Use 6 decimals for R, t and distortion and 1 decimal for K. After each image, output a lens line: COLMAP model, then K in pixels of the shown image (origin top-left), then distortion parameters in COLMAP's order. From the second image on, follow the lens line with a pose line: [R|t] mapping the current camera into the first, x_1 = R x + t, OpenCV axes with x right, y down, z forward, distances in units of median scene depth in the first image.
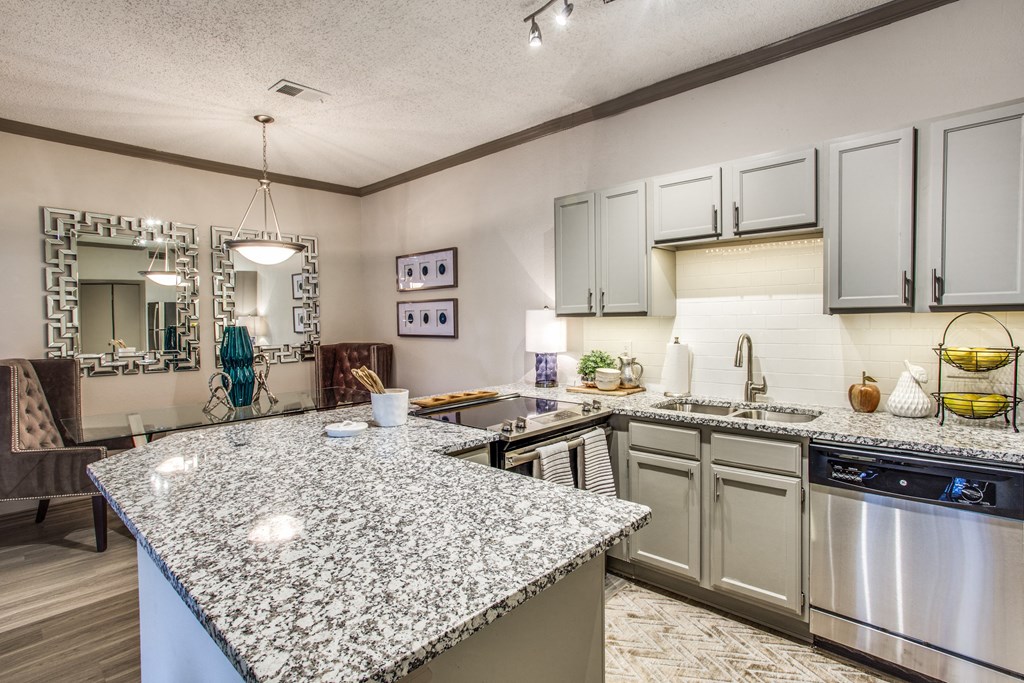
lens RADIAL K [[512.3, 0, 512.0], [0, 512.3, 341.5], [0, 0, 1]] dist [-0.061445, 0.036725]
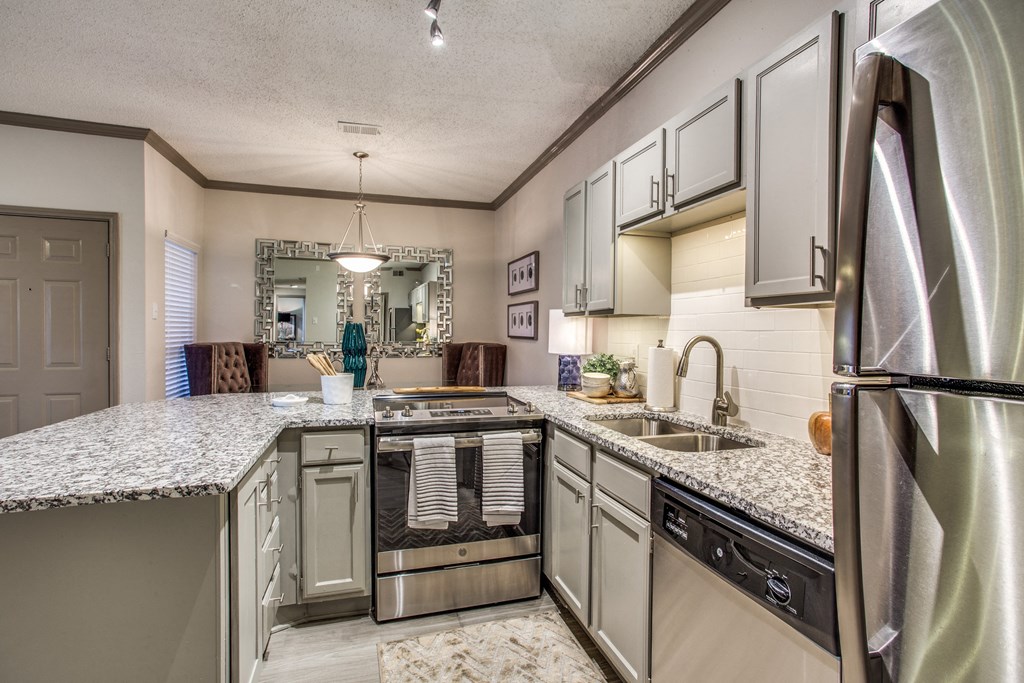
lens RADIAL K [[496.4, 0, 512.0], [0, 496.4, 341.5], [0, 0, 1]] dist [-0.052545, 0.033745]
pose [[0.866086, 0.032964, -0.498808, 0.511604], [-0.043028, 0.999036, -0.008688, 0.011660], [0.498040, 0.028988, 0.866669, 0.172709]]
